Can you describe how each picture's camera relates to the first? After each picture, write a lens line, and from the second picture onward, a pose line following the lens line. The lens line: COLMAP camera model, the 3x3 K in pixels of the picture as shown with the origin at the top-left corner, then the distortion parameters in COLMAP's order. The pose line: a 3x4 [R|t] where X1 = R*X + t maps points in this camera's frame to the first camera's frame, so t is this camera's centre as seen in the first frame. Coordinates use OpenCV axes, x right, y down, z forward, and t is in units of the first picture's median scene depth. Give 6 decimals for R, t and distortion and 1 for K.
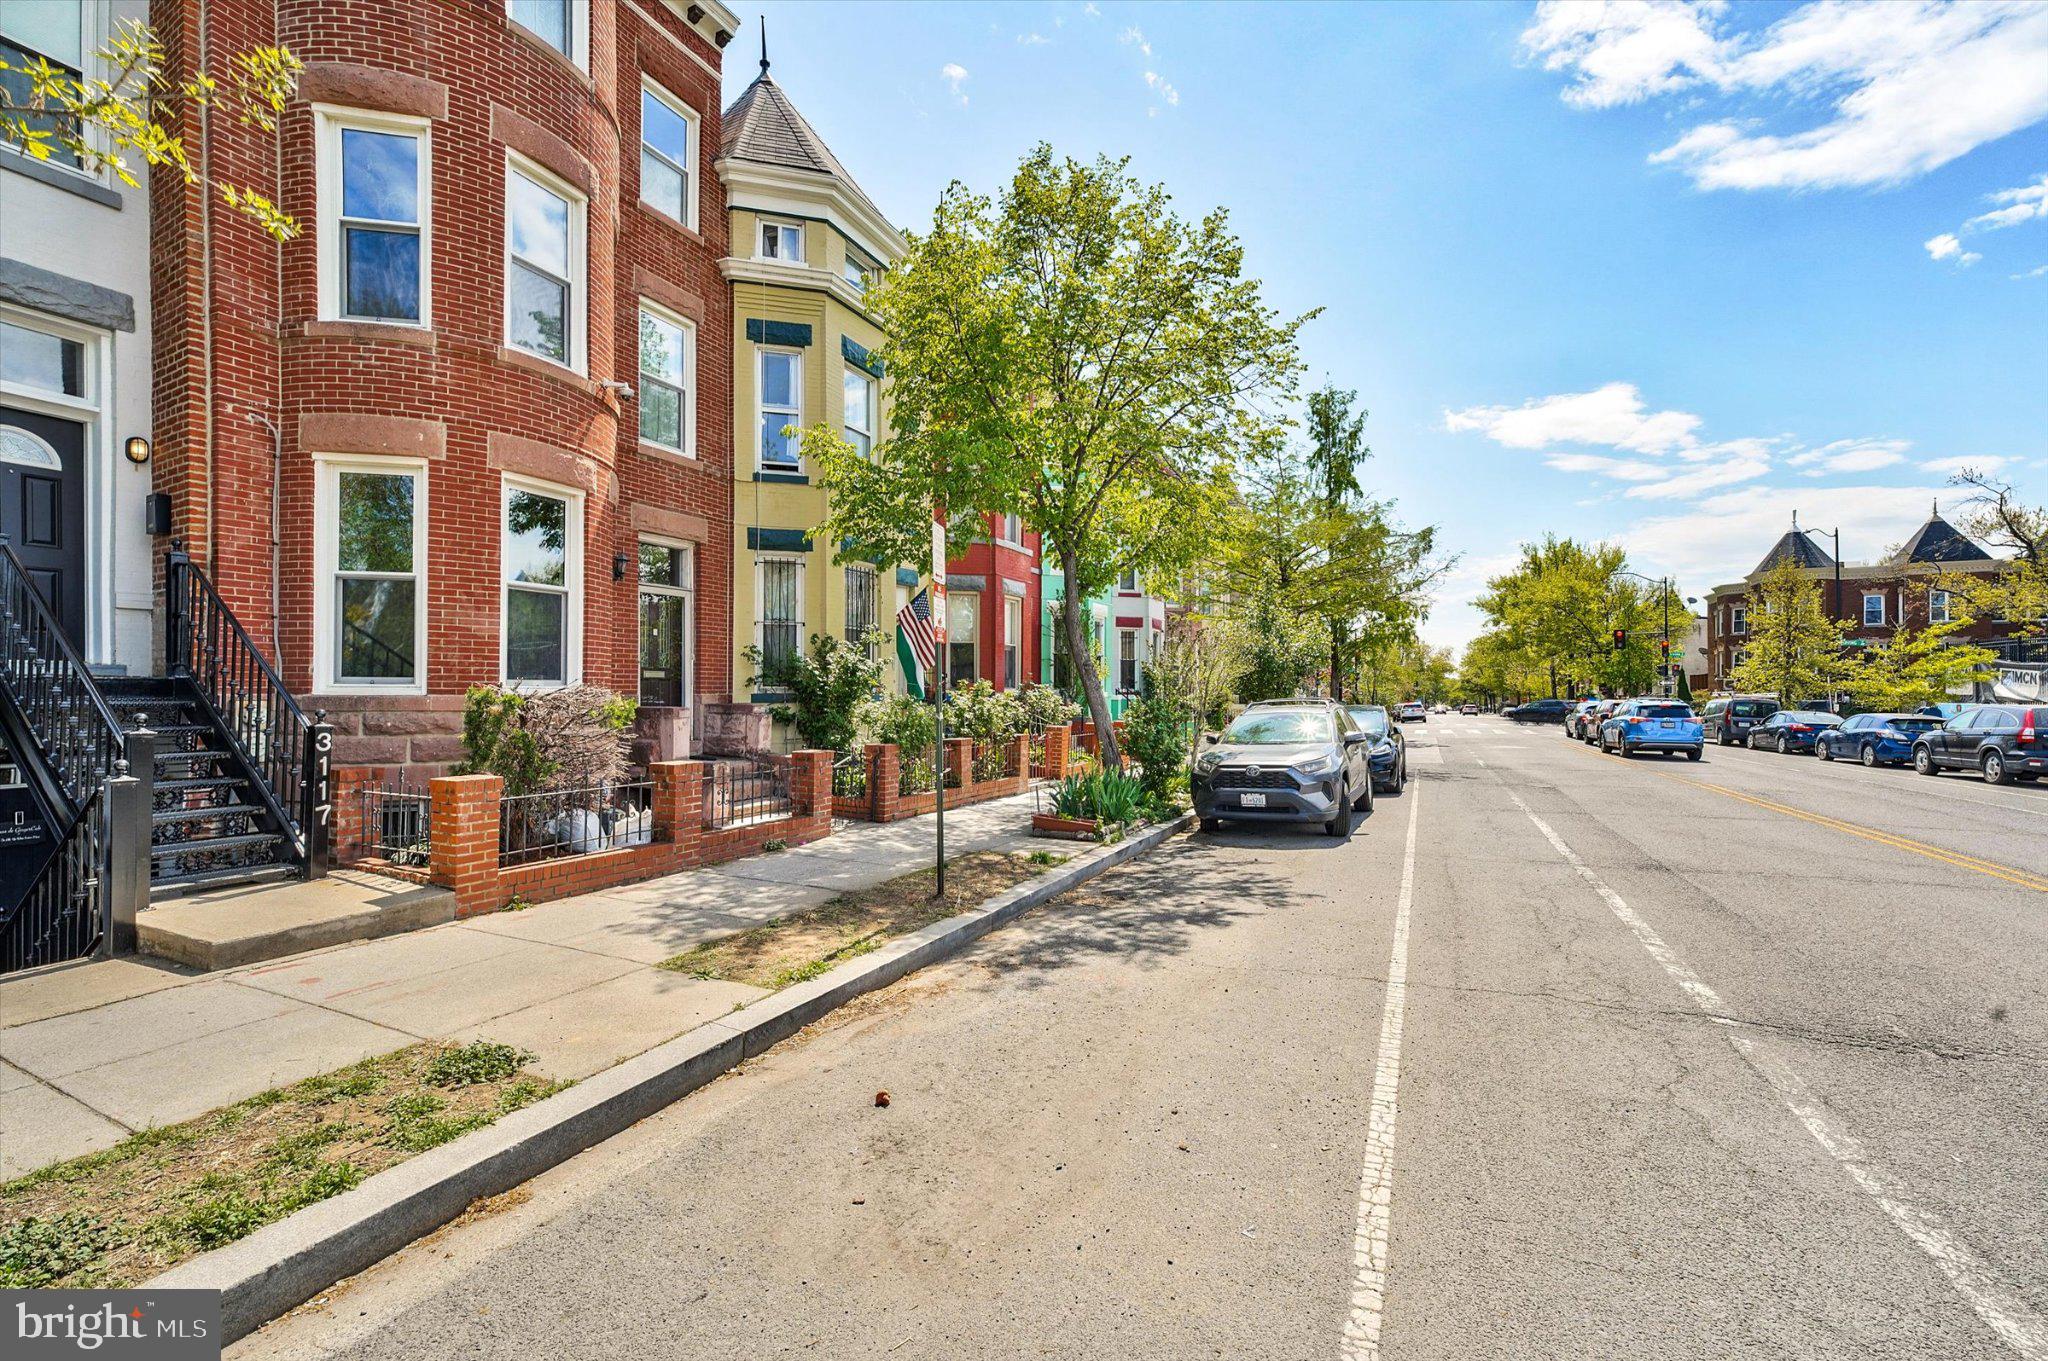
lens RADIAL K [[841.3, 0, 1030.1], [0, 841.3, 681.9], [0, 0, 1]] dist [0.016003, -0.000805]
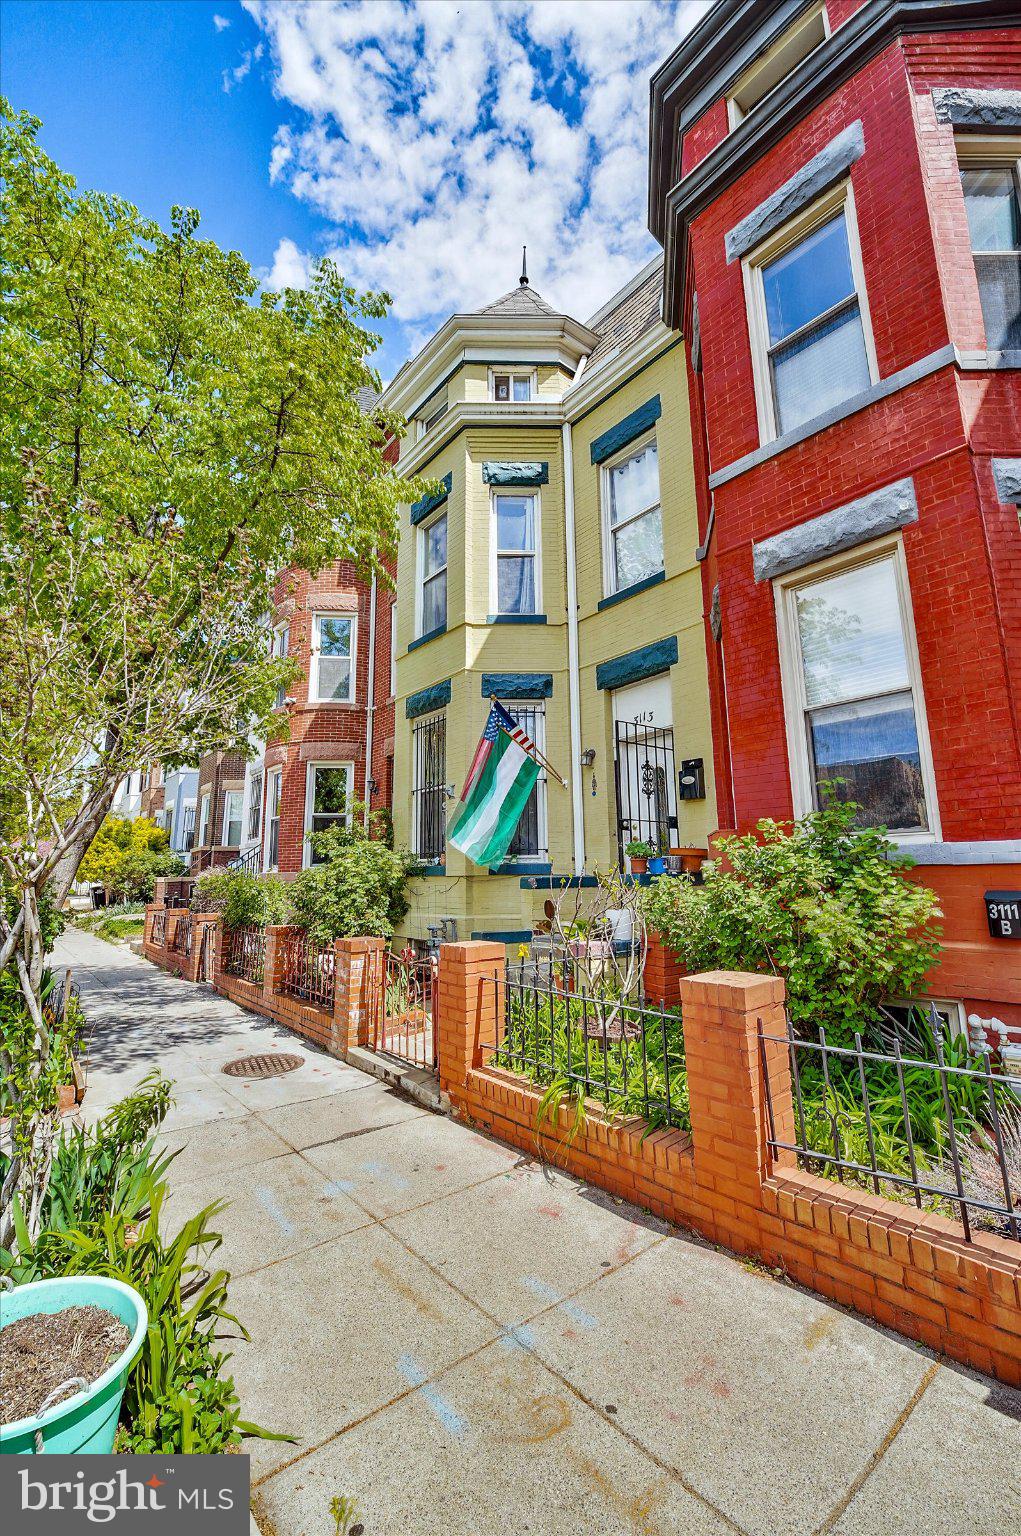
lens RADIAL K [[630.5, 0, 515.3], [0, 630.5, 772.3], [0, 0, 1]] dist [-0.016302, 0.000354]
pose [[-0.431726, -0.146258, -0.890068, 0.336868], [0.018399, 0.985133, -0.170804, 0.031582], [0.901817, -0.090117, -0.422617, 1.382764]]
